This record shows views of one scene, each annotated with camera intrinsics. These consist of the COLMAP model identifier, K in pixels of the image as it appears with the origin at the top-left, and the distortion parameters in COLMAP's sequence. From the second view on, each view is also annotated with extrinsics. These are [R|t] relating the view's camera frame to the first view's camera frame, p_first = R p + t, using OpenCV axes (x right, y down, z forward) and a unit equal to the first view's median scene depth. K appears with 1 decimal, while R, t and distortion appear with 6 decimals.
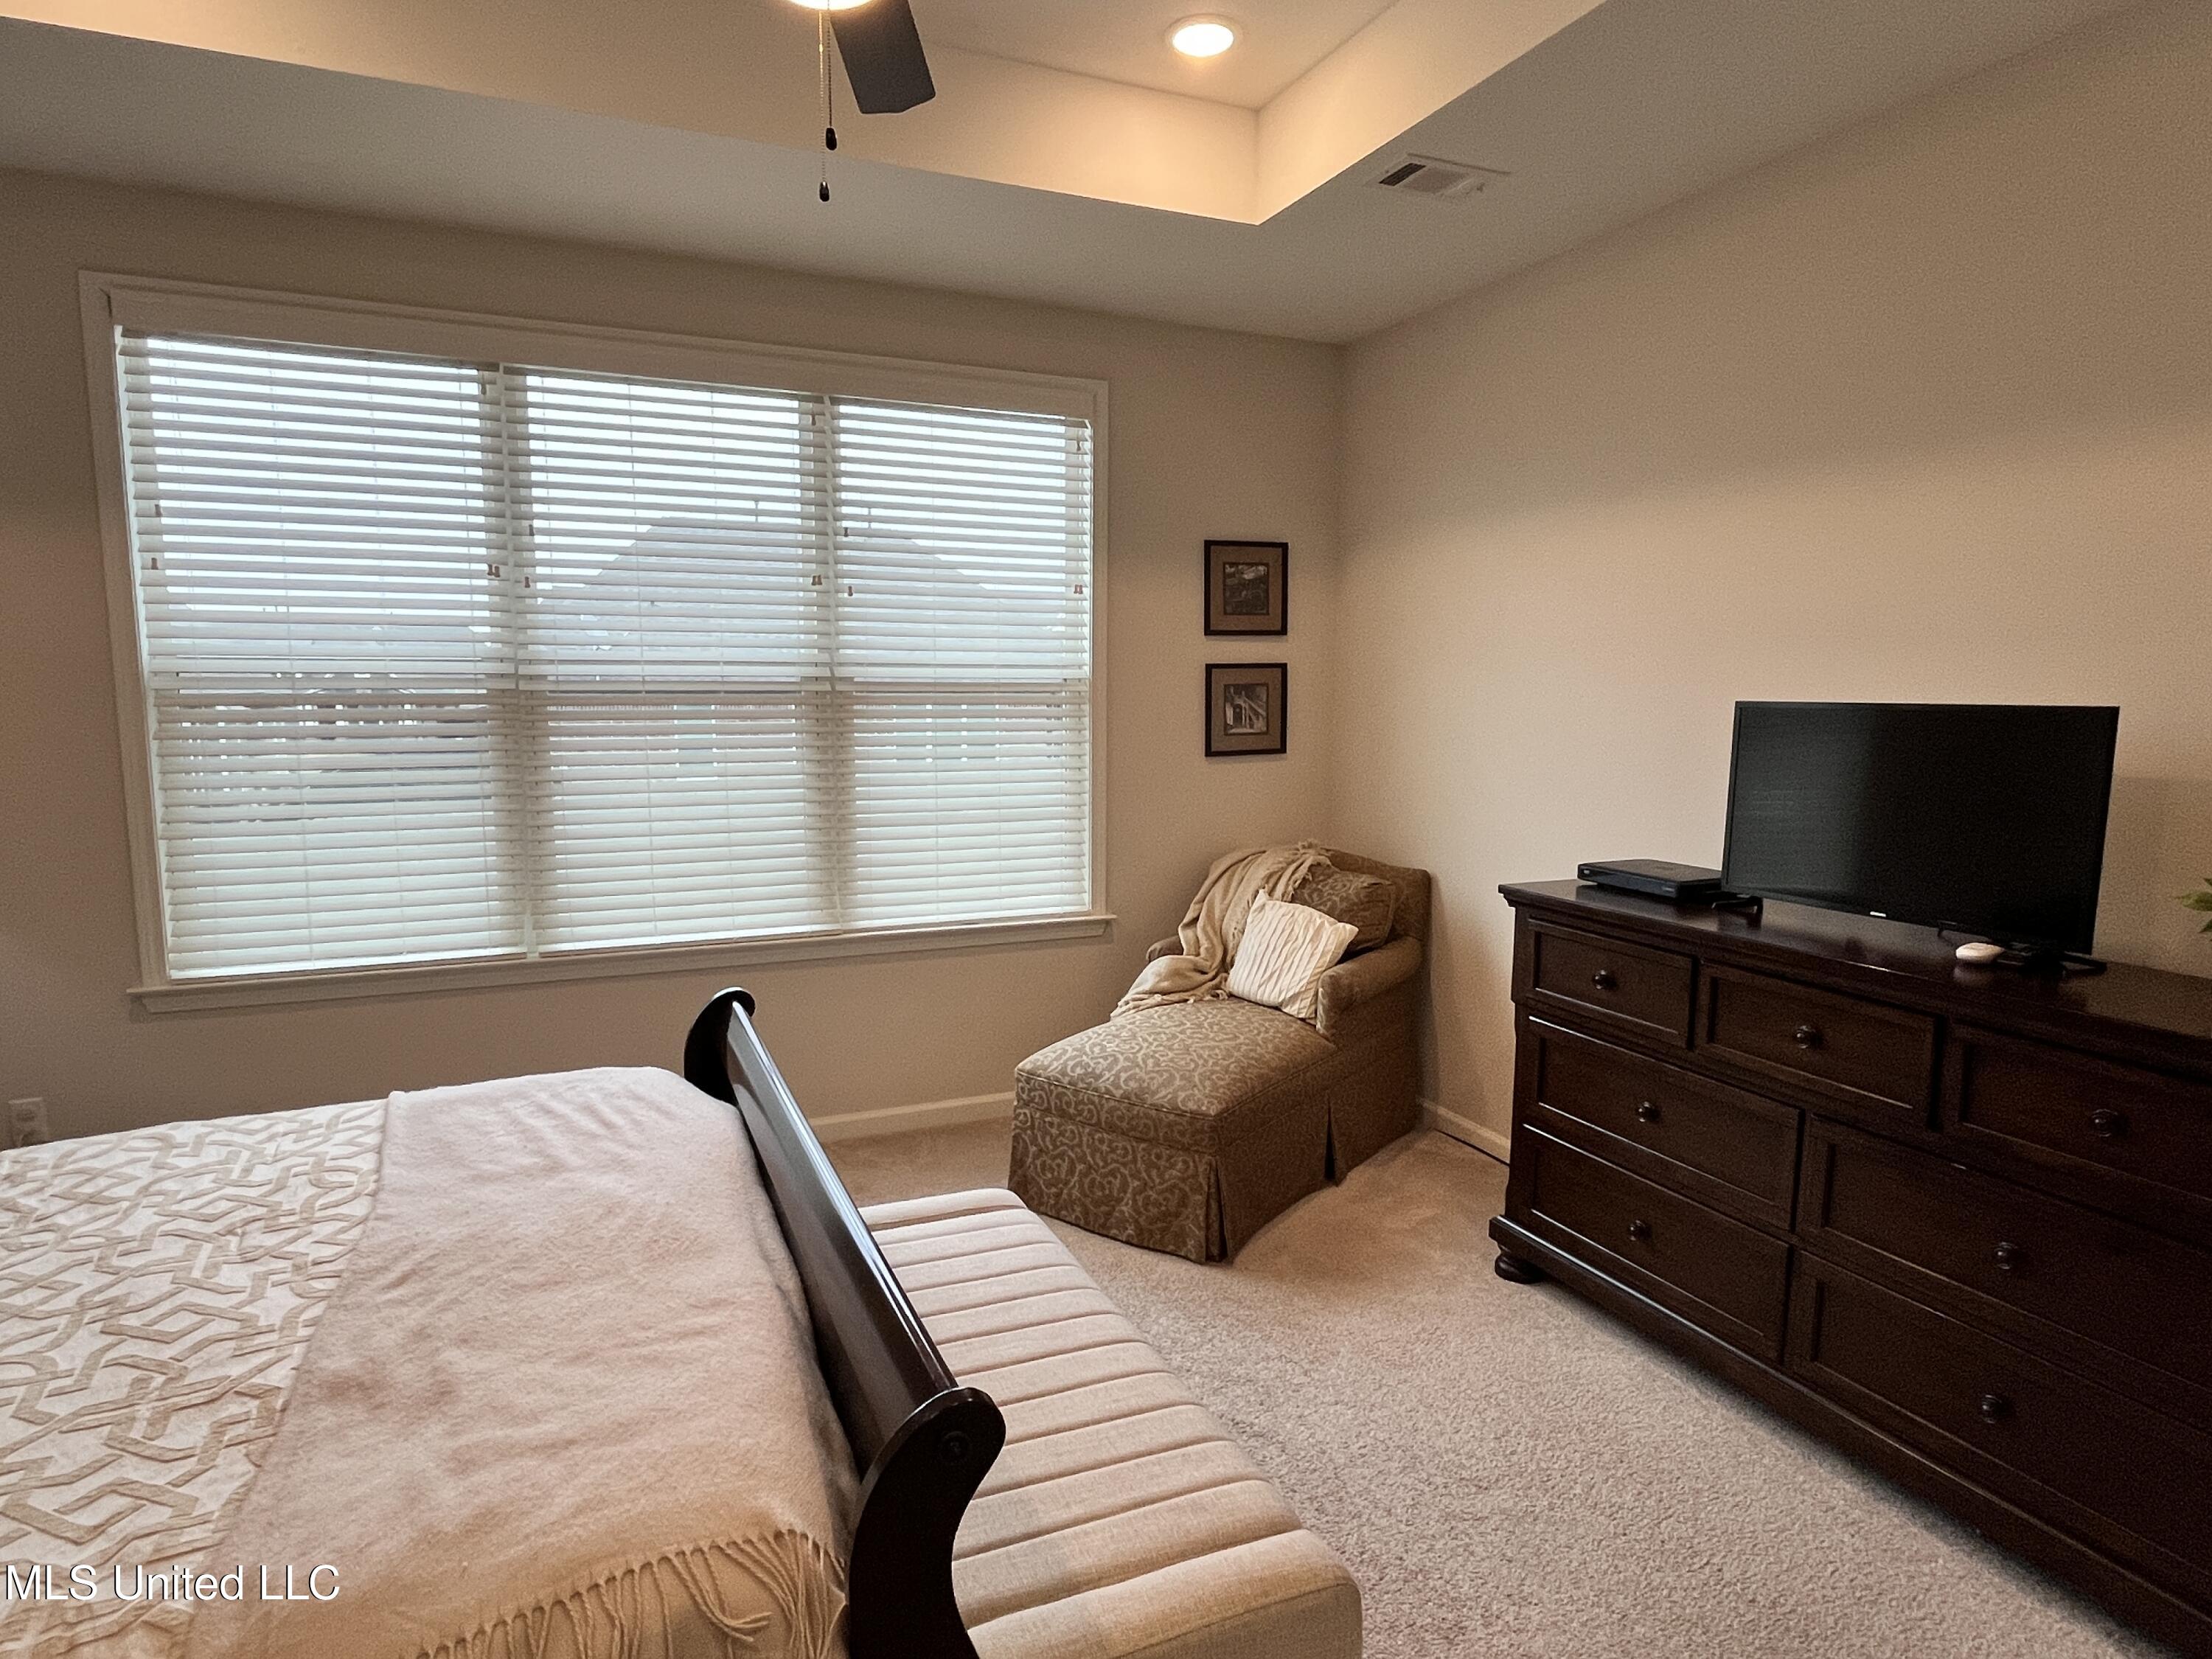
lens RADIAL K [[1239.1, 0, 1106.0], [0, 1239.1, 829.5], [0, 0, 1]] dist [-0.010163, 0.001530]
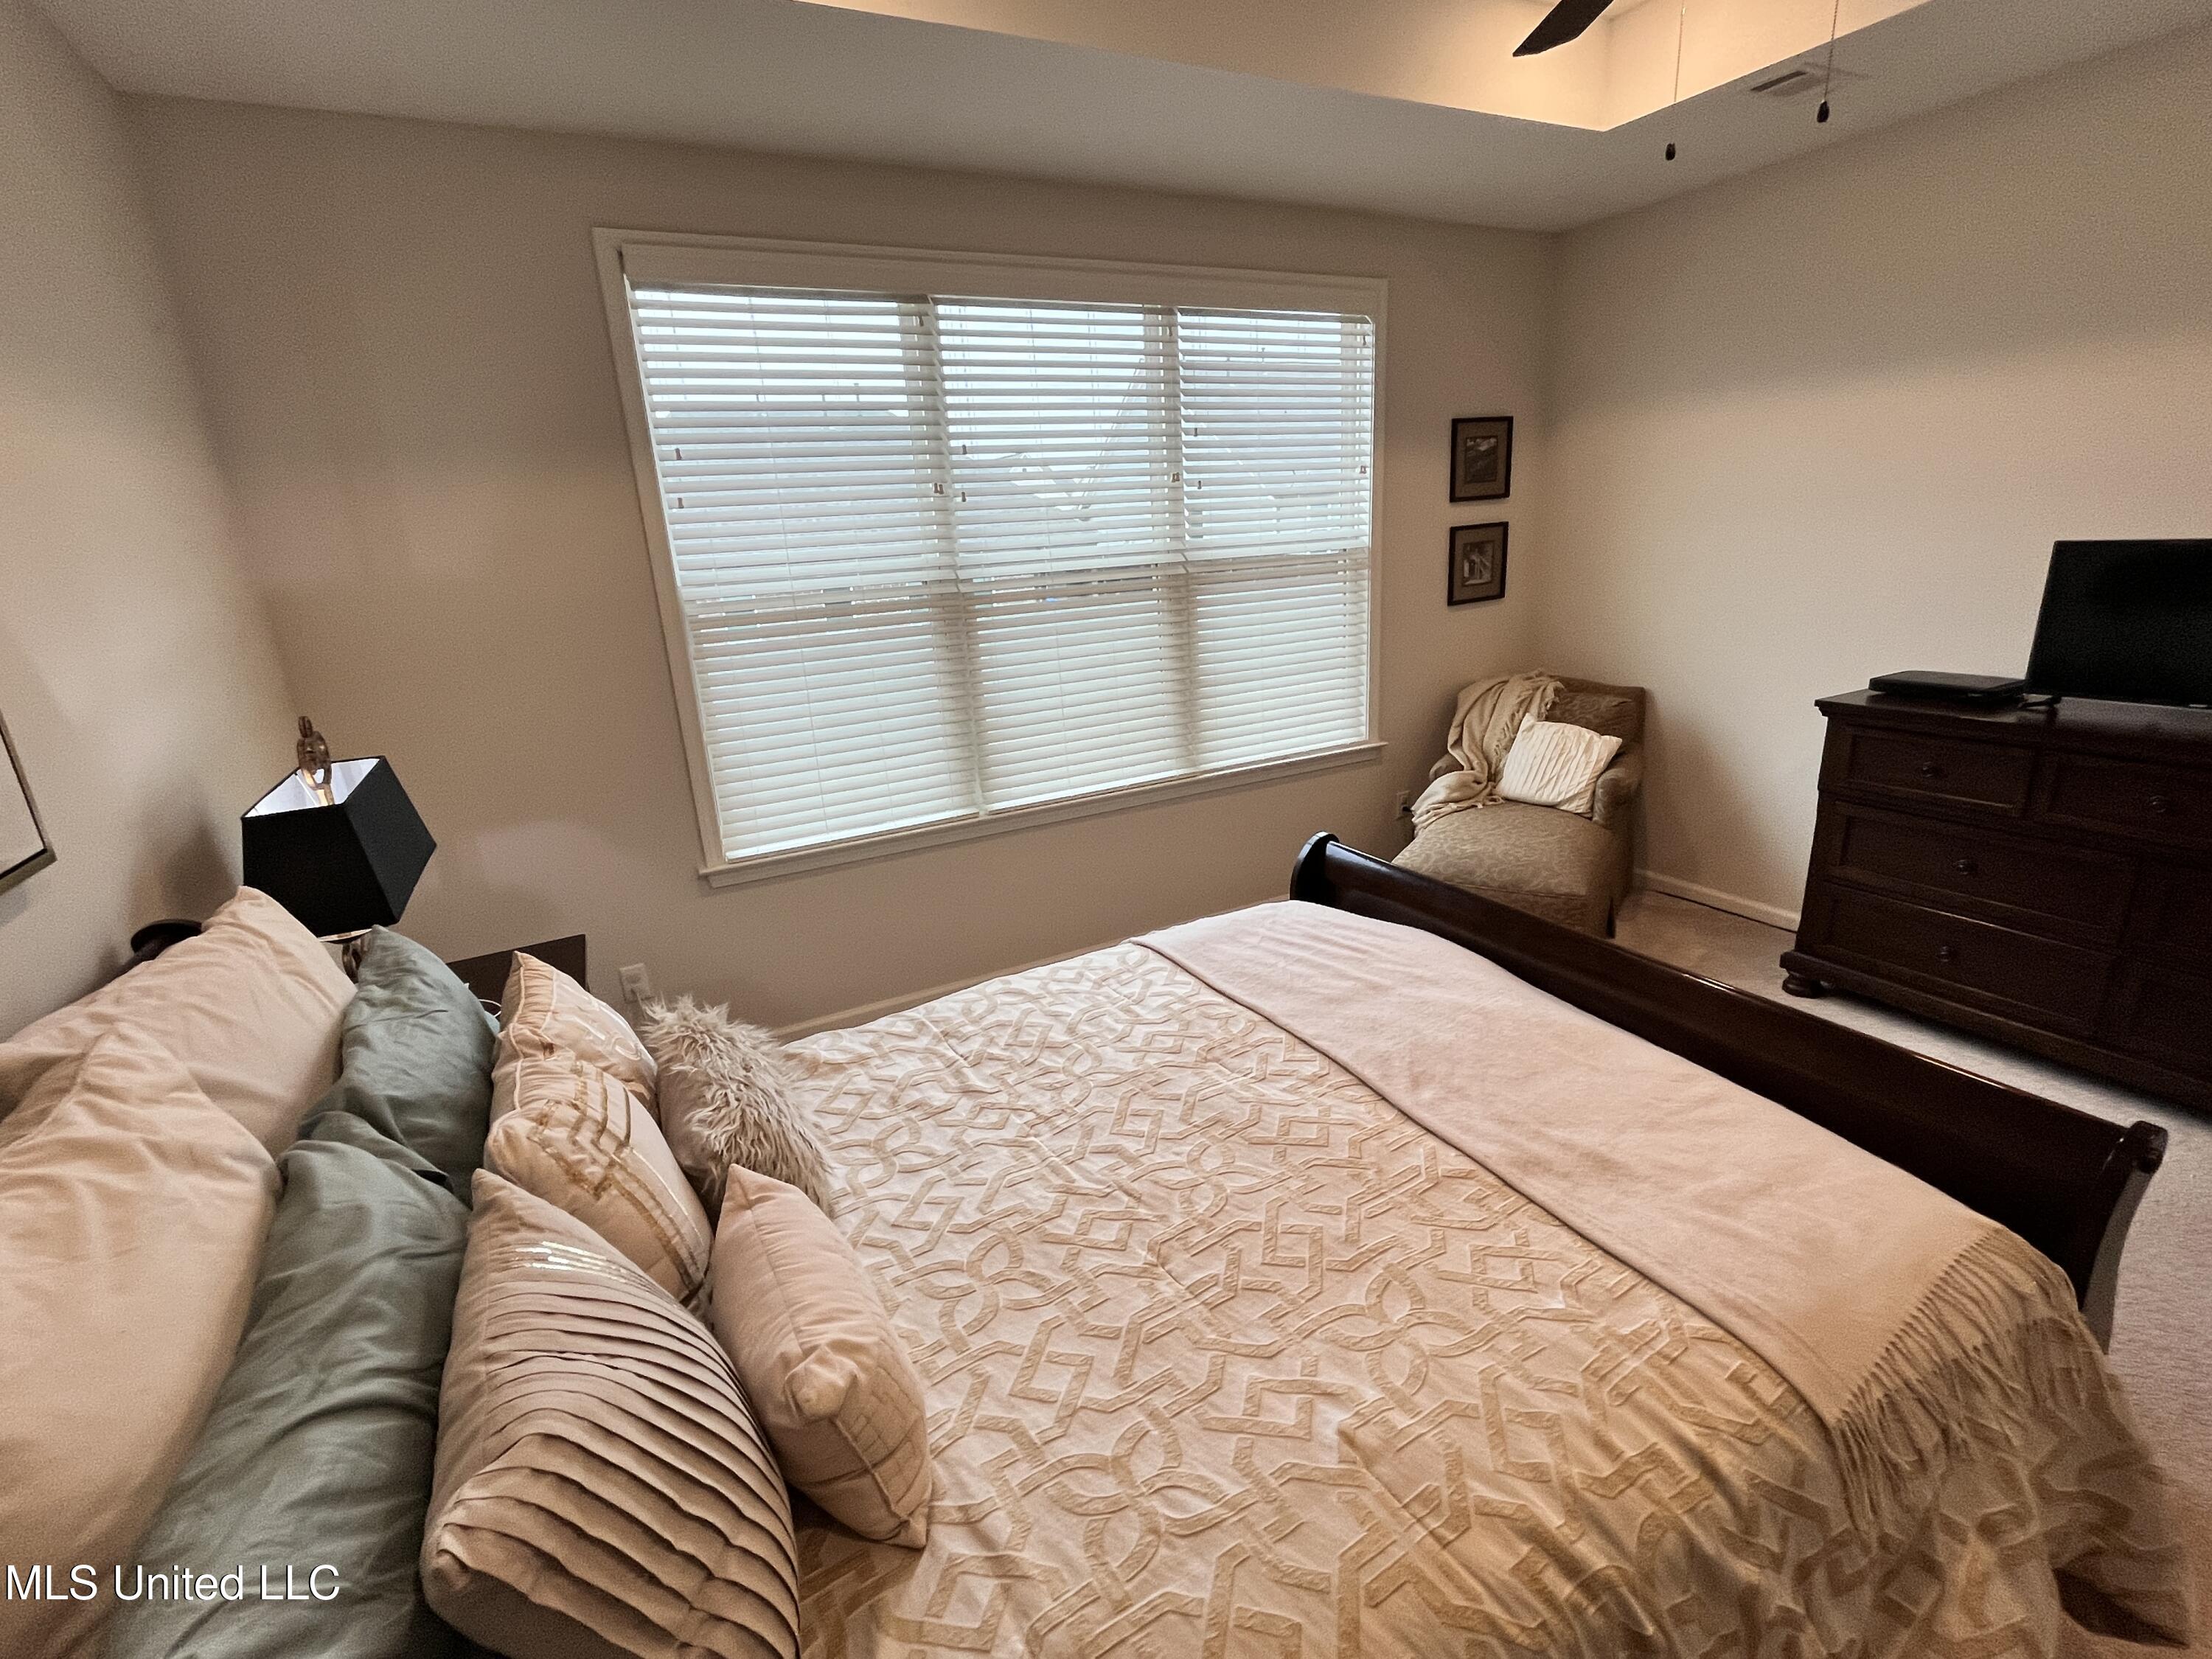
lens RADIAL K [[1021.4, 0, 1106.0], [0, 1021.4, 829.5], [0, 0, 1]] dist [-0.001606, -0.001112]
pose [[0.995298, -0.081394, 0.052510, -0.374236], [0.071431, 0.982914, 0.169640, -0.042608], [-0.065421, -0.165092, 0.984106, 0.000172]]
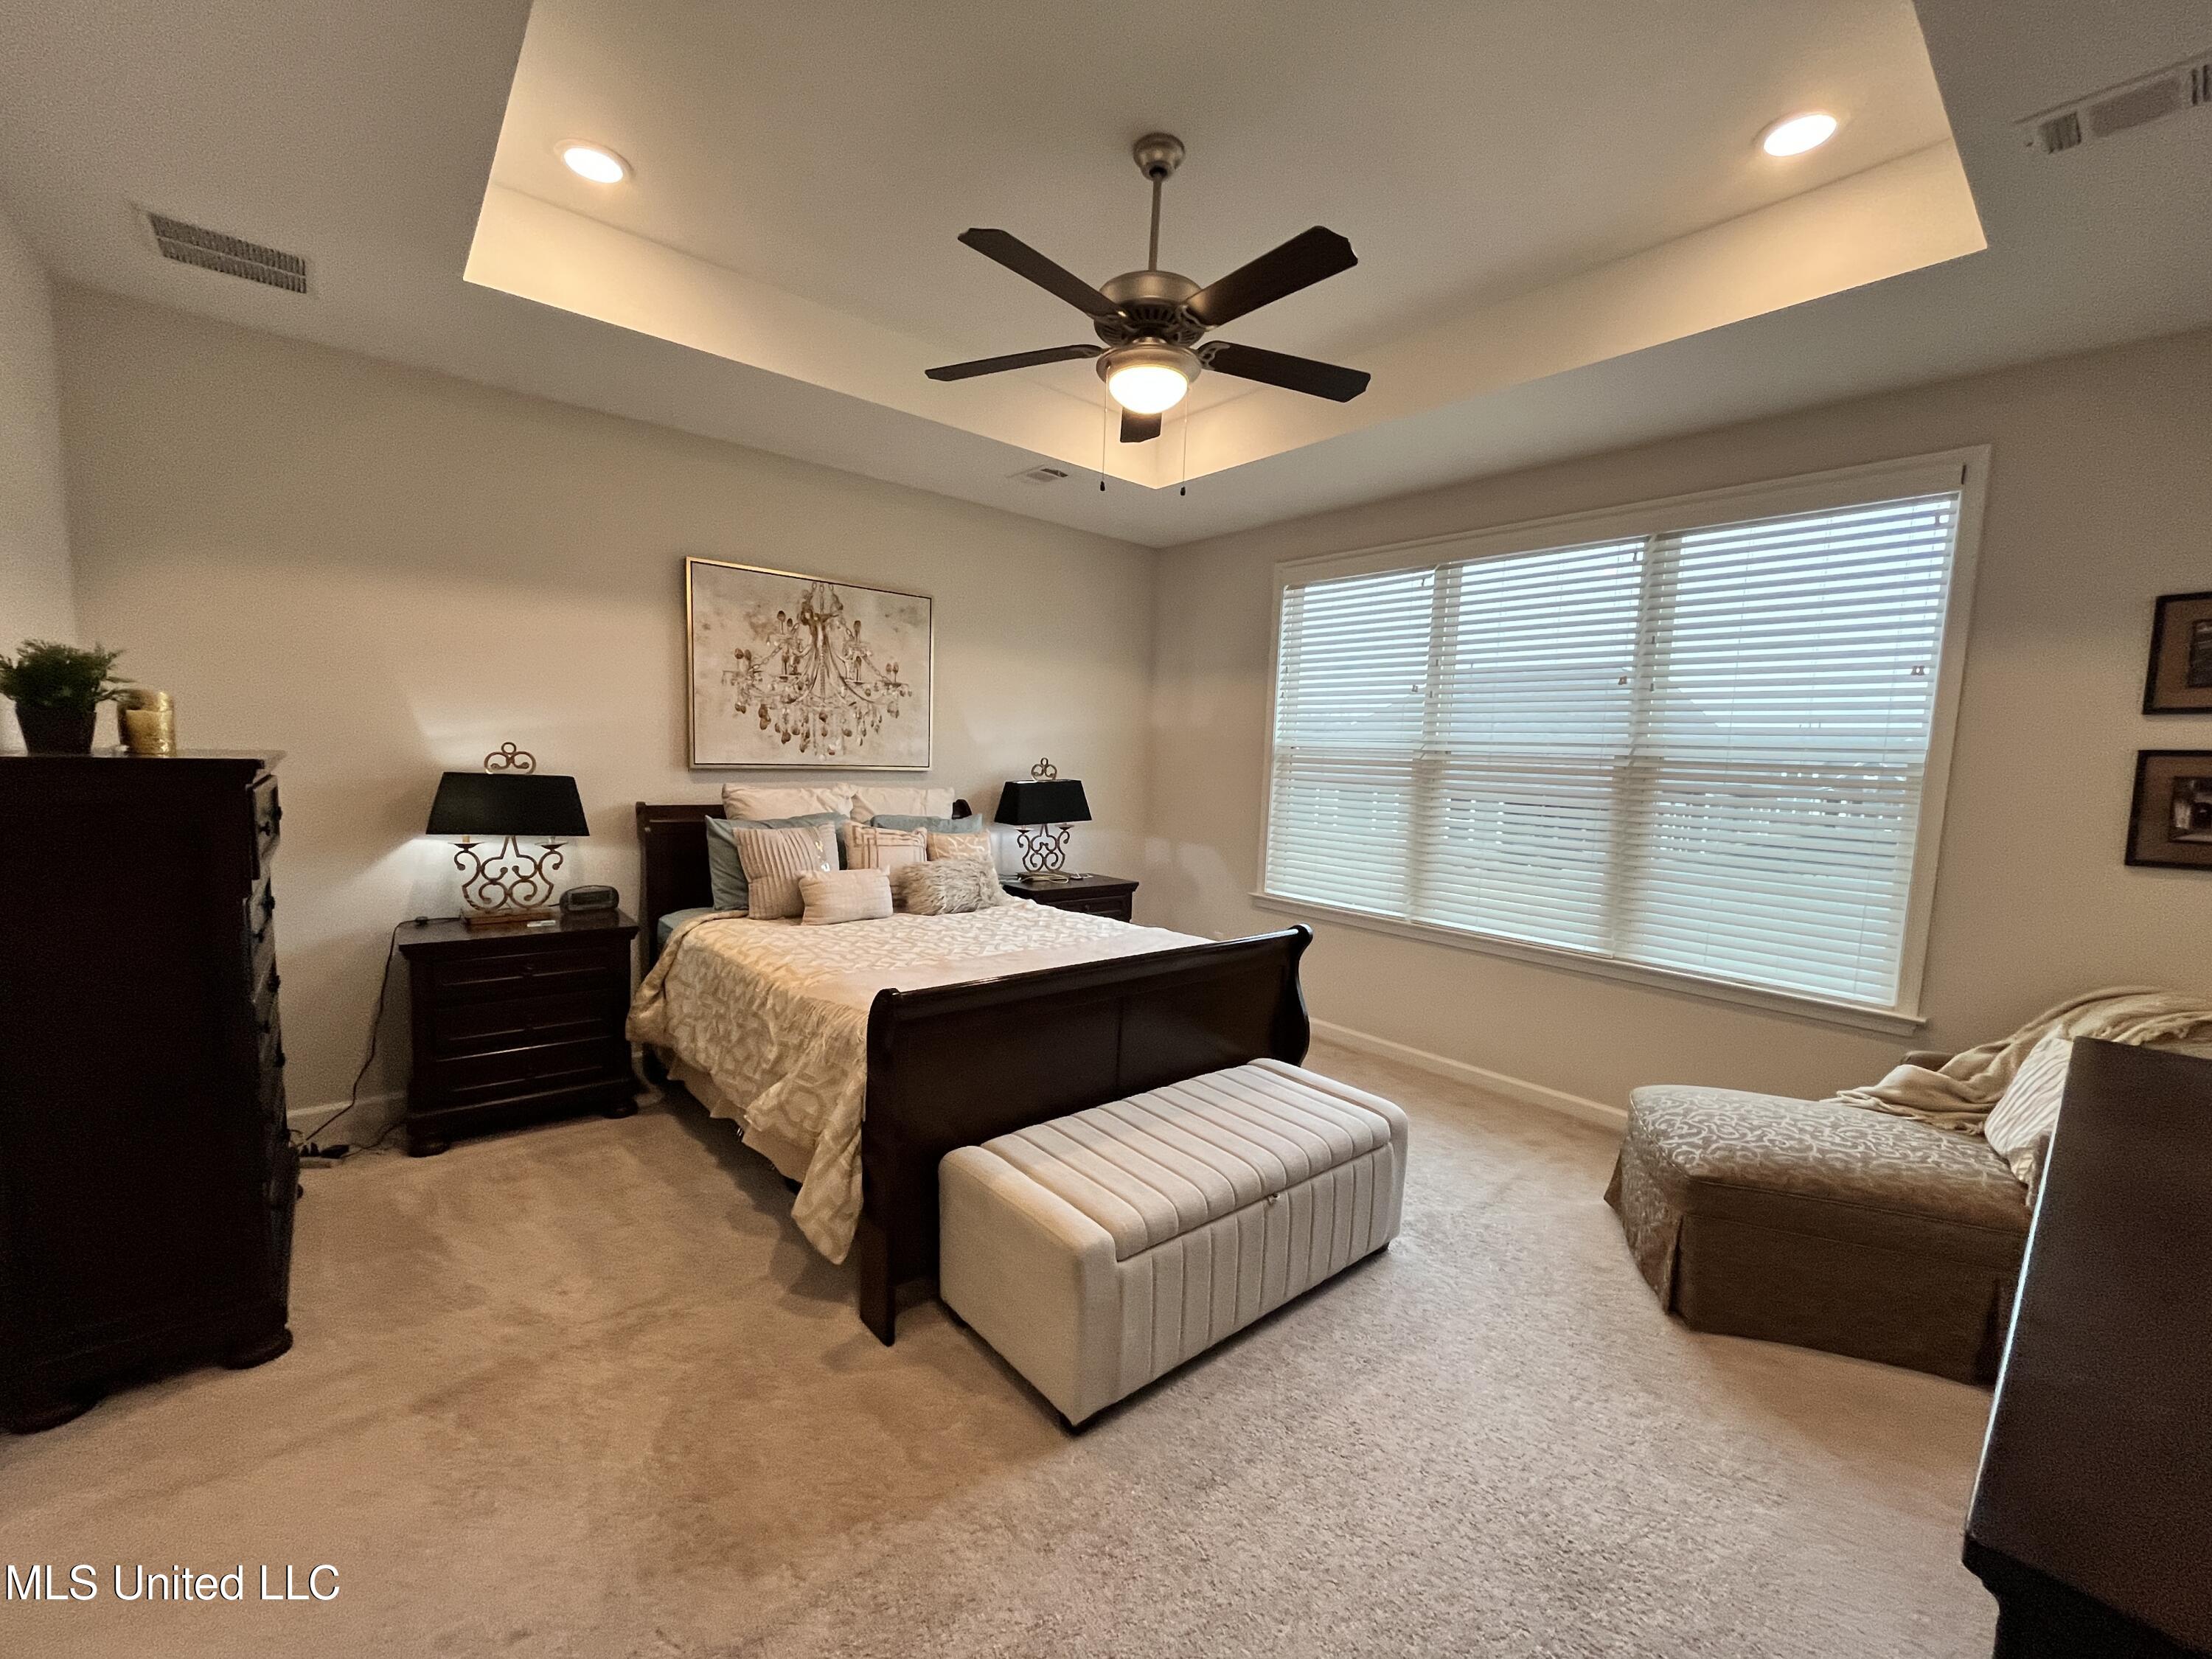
lens RADIAL K [[893.1, 0, 1100.4], [0, 893.1, 835.8], [0, 0, 1]] dist [-0.000418, -0.000343]
pose [[0.285481, 0.095319, -0.953632, 0.512169], [-0.149703, 0.987263, 0.053865, -0.010726], [0.946620, 0.127384, 0.296115, 0.231676]]
